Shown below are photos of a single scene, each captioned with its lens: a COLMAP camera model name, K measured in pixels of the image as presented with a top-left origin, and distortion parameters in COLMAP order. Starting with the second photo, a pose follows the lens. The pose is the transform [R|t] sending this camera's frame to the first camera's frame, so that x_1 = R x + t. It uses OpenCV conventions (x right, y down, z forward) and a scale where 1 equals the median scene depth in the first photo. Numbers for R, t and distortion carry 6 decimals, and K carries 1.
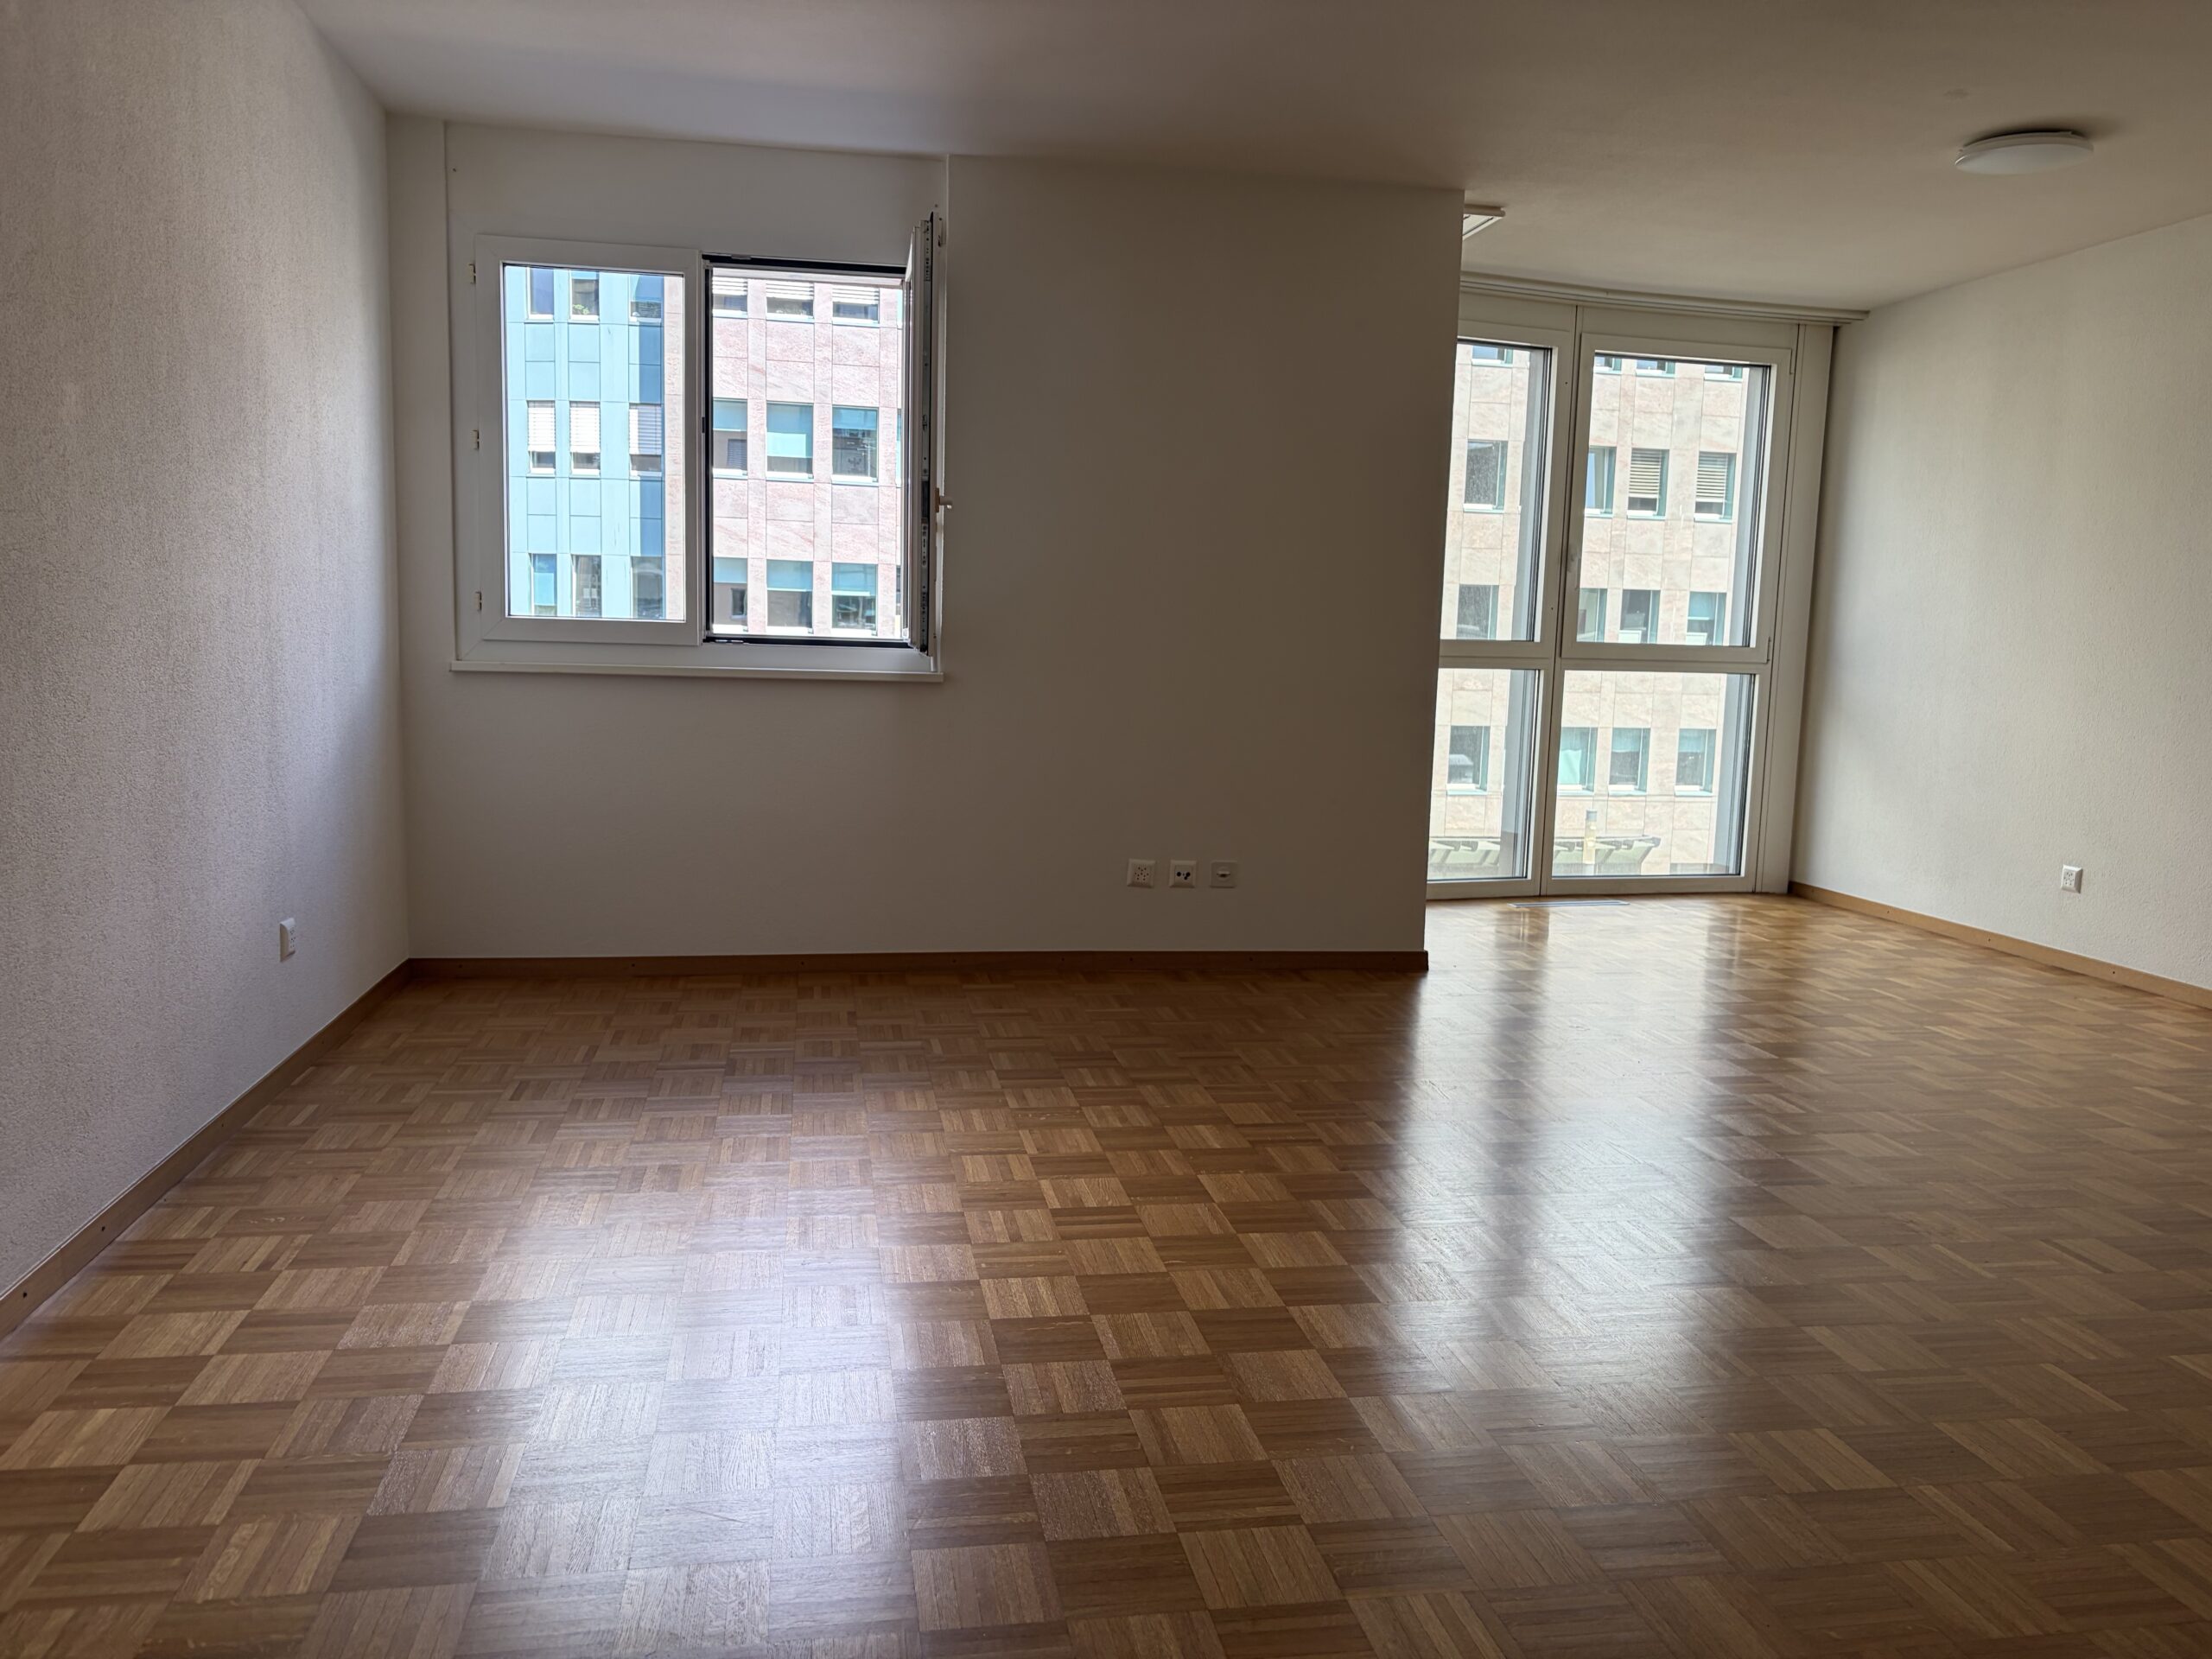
lens RADIAL K [[1670.3, 0, 1107.1], [0, 1670.3, 840.4], [0, 0, 1]] dist [0.057906, 0.000288]
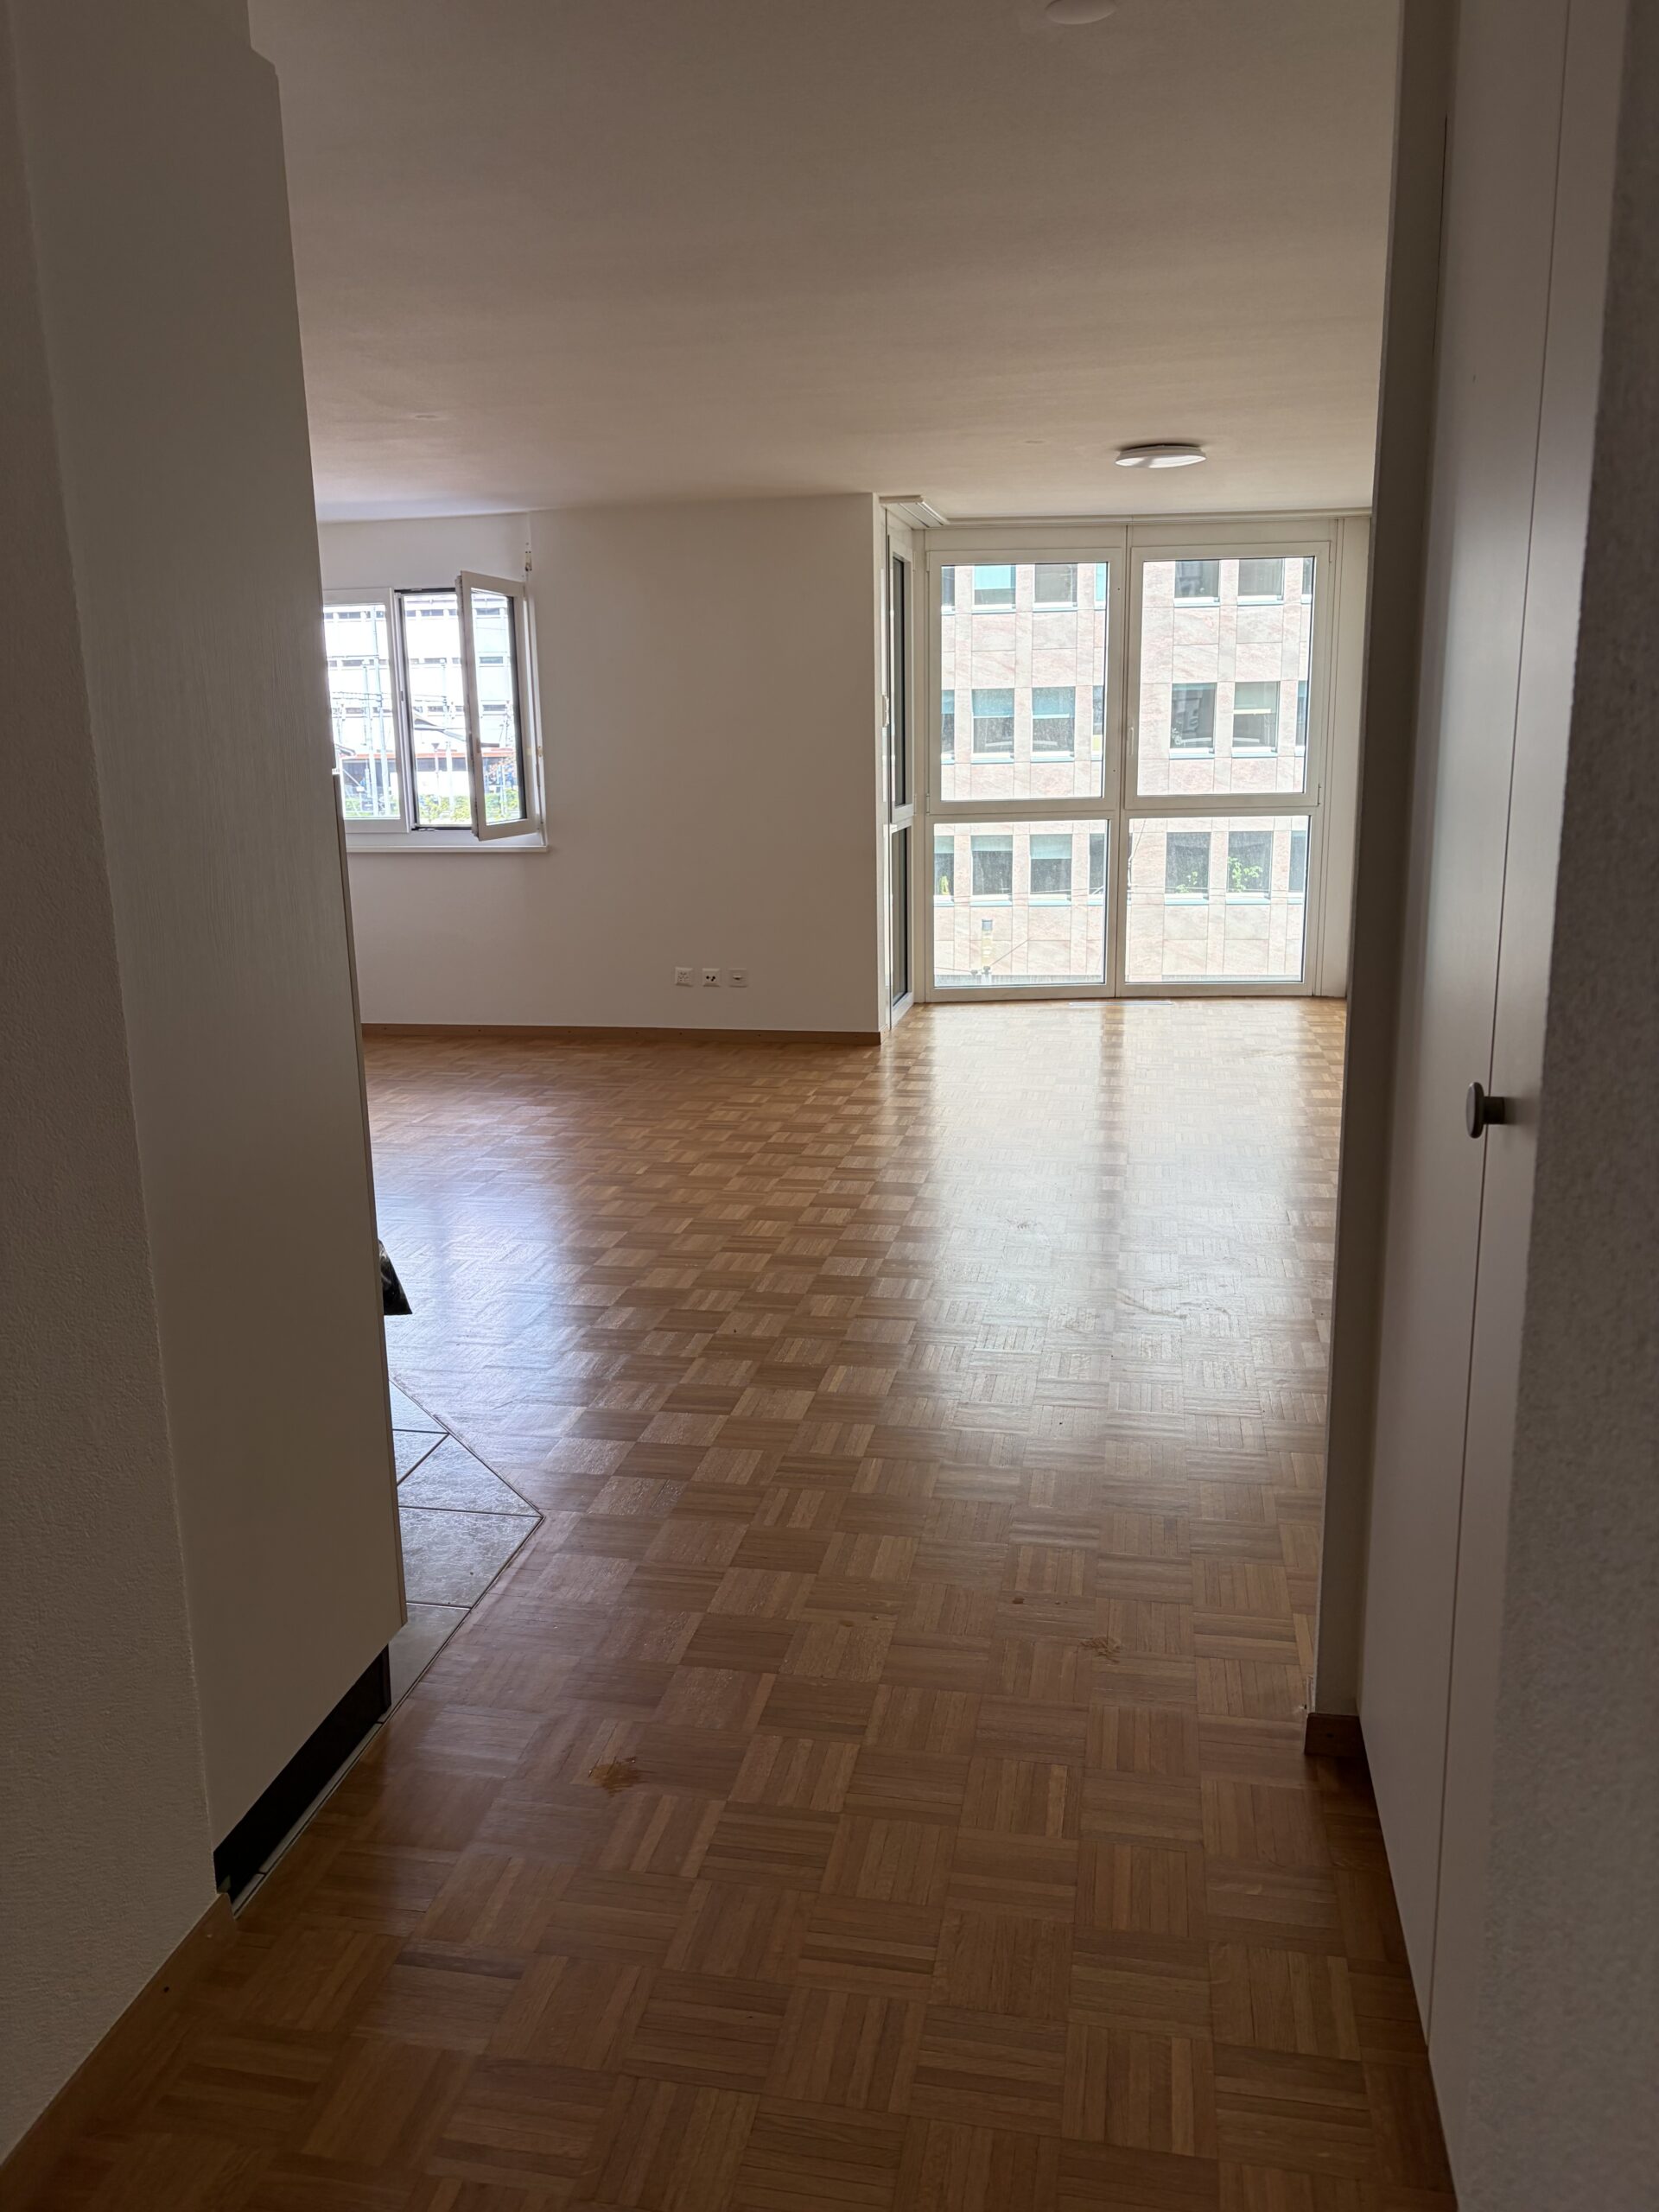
lens RADIAL K [[1670.3, 0, 829.3], [0, 1670.3, 1099.8], [0, 0, 1]] dist [0.057906, 0.000288]
pose [[0.931331, 0.033112, -0.362664, 0.501174], [-0.000479, 0.995968, 0.089706, -0.003412], [0.364172, -0.083372, 0.927592, -0.259950]]
